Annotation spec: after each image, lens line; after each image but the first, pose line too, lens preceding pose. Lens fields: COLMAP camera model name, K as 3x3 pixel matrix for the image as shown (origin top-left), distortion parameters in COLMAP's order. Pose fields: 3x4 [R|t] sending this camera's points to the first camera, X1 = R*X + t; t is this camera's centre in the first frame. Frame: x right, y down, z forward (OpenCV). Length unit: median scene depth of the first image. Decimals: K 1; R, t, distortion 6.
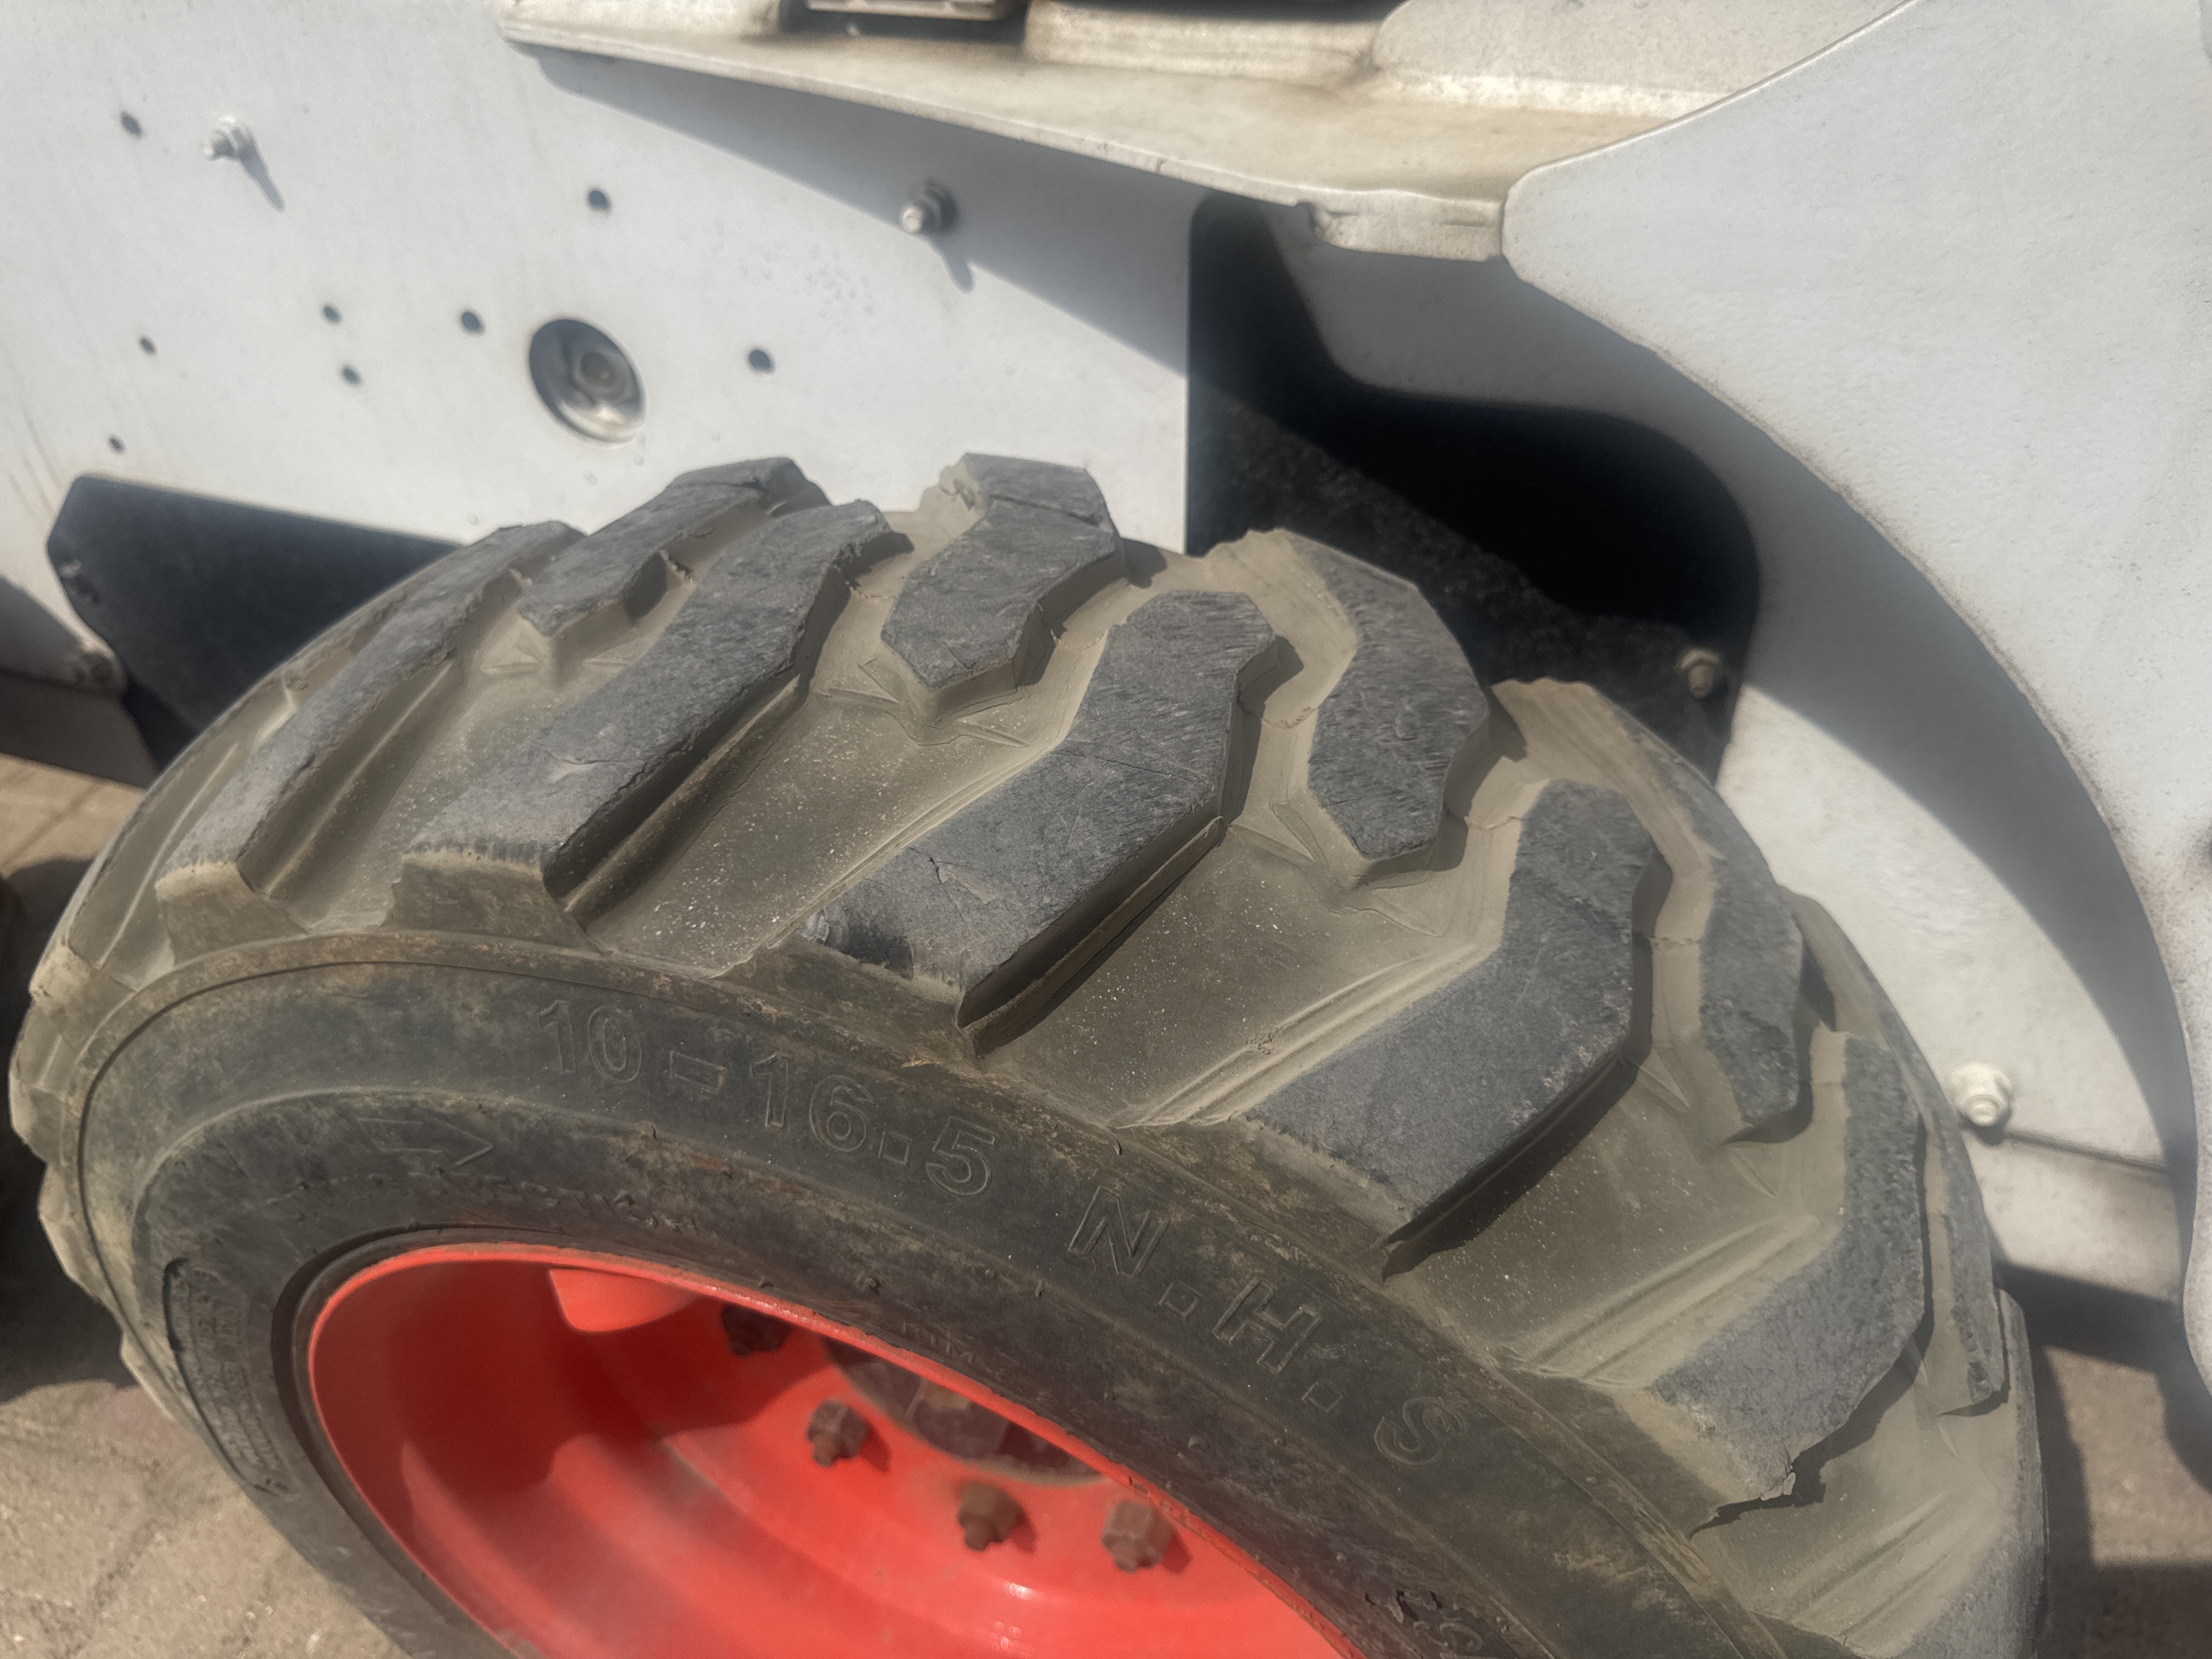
lens RADIAL K [[1652.3, 0, 1114.7], [0, 1652.3, 825.1], [0, 0, 1]] dist [-0.000242, -0.028629]
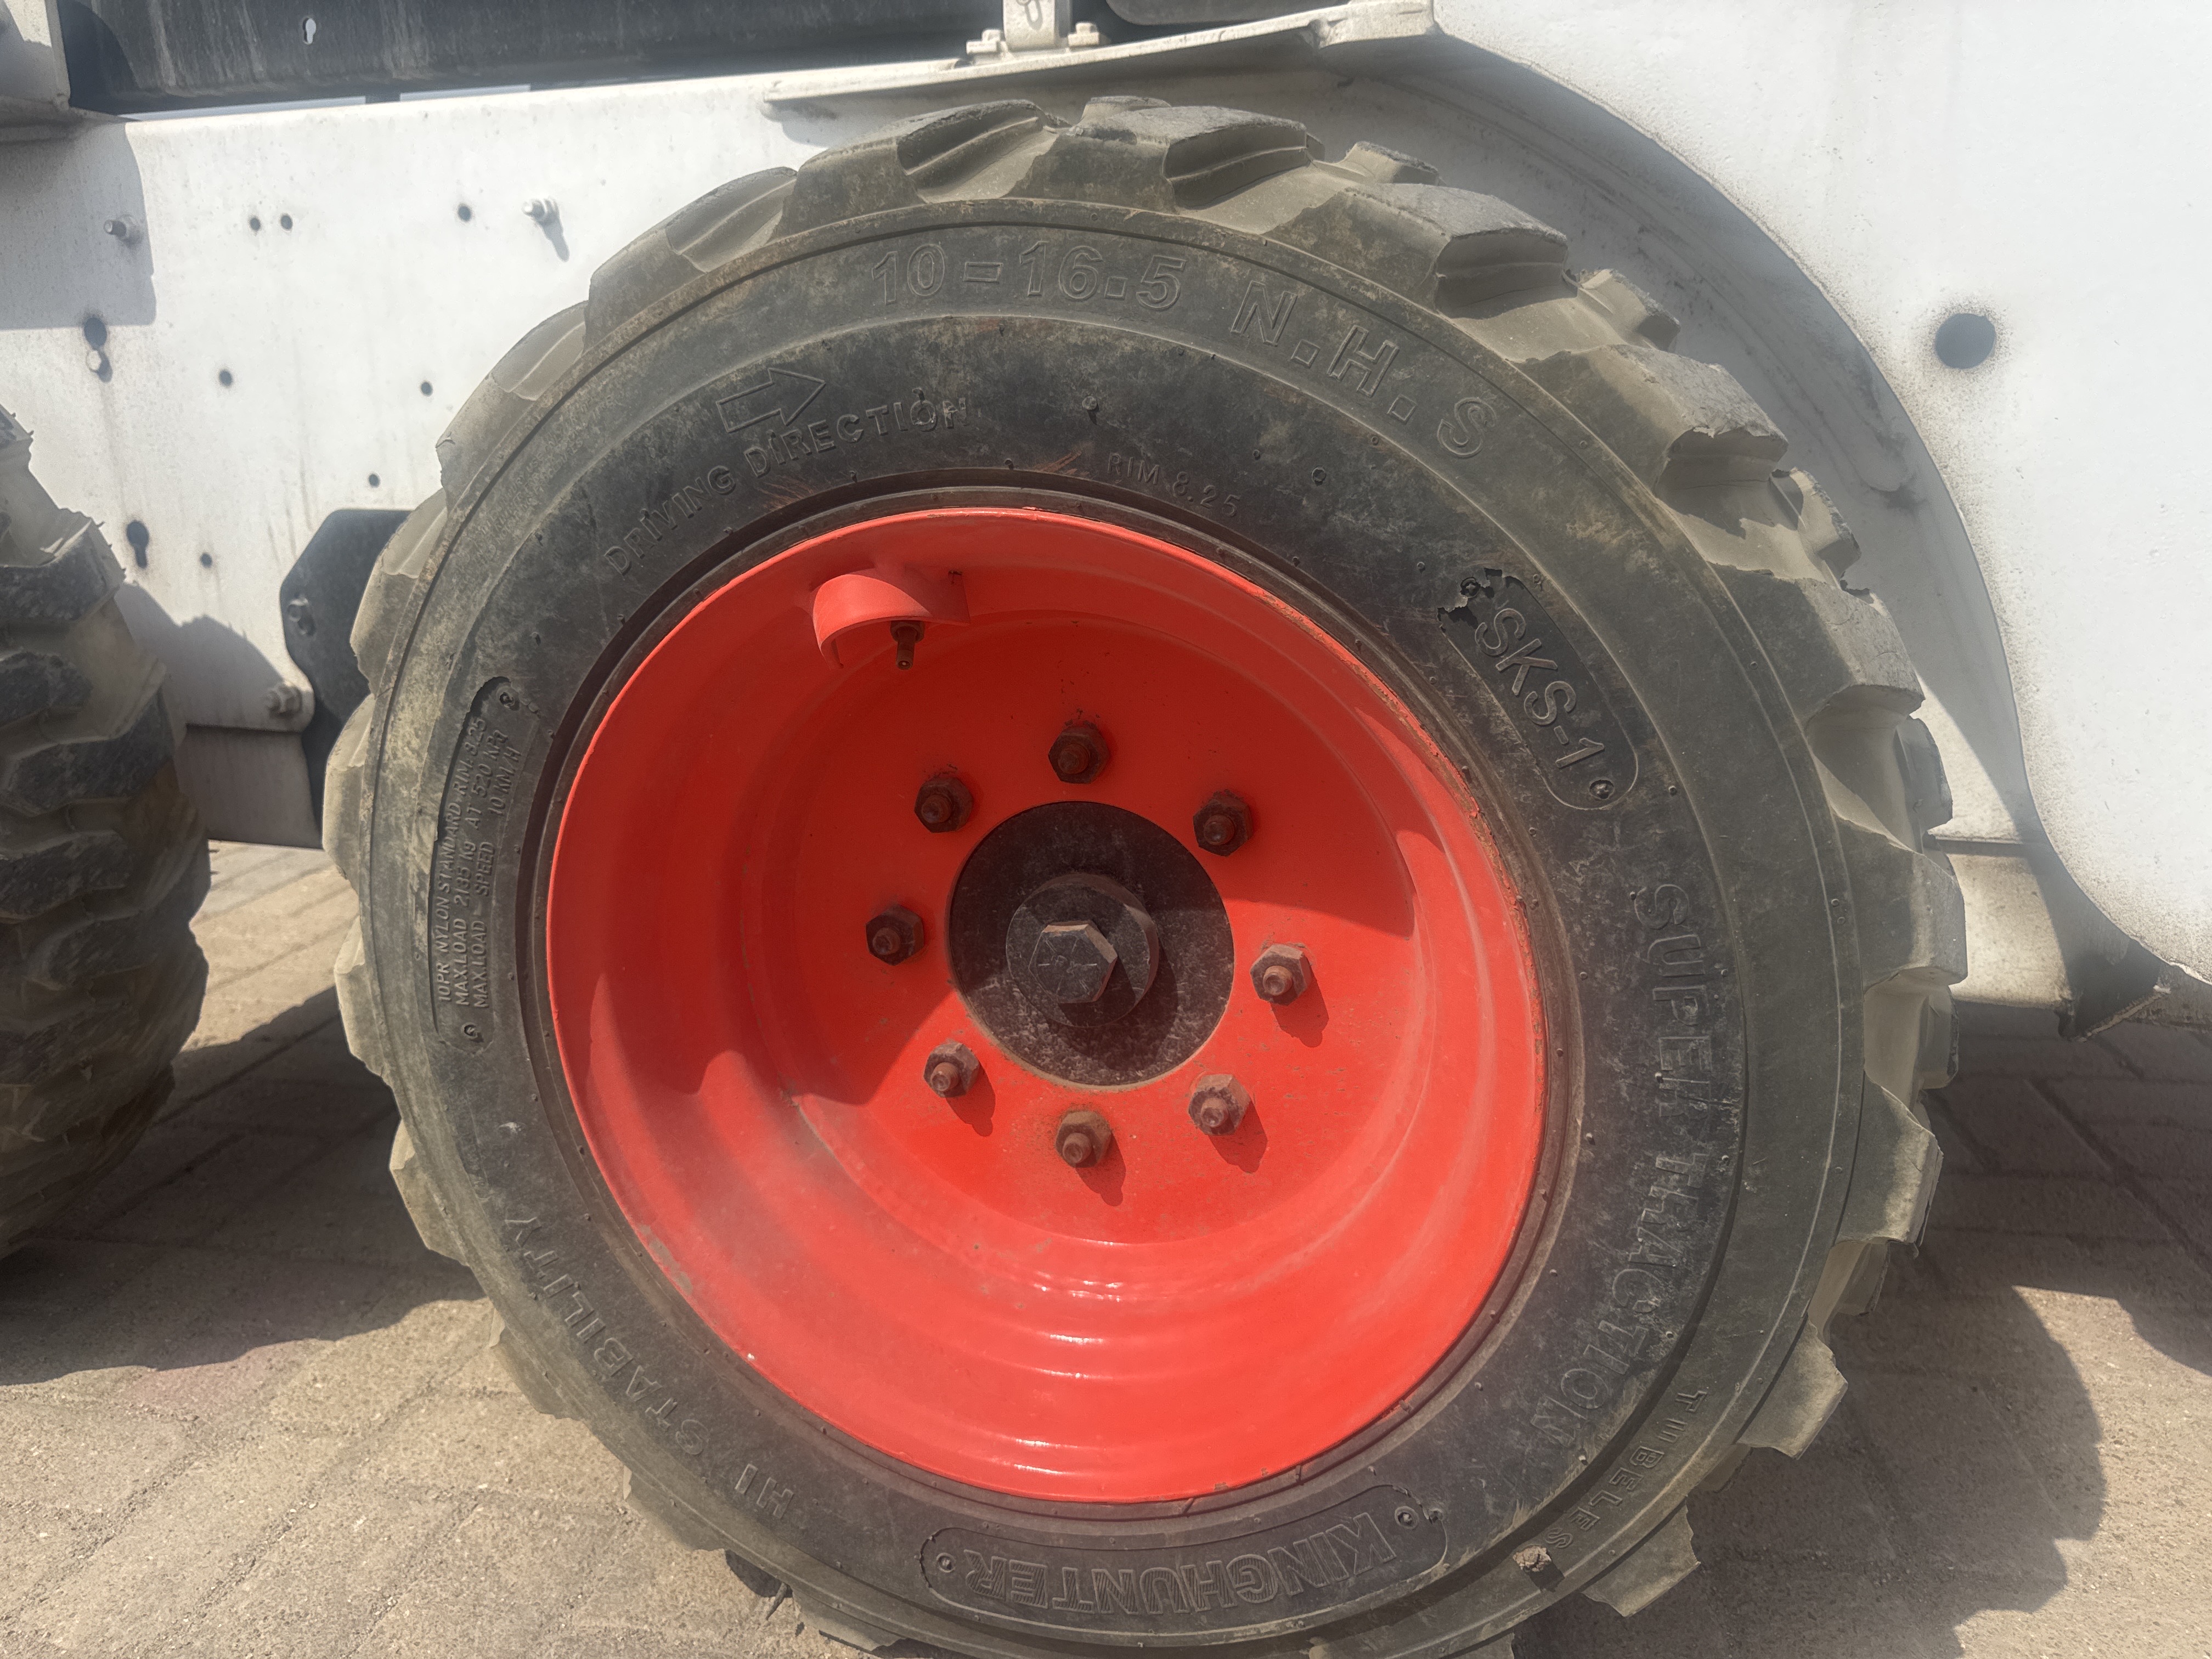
lens RADIAL K [[1652.3, 0, 1107.9], [0, 1652.3, 838.2], [0, 0, 1]] dist [-0.000242, -0.028629]
pose [[0.998743, -0.000005, 0.050119, -0.214103], [0.020772, 0.910111, -0.413844, 1.287226], [-0.045612, 0.414365, 0.908967, -0.201118]]
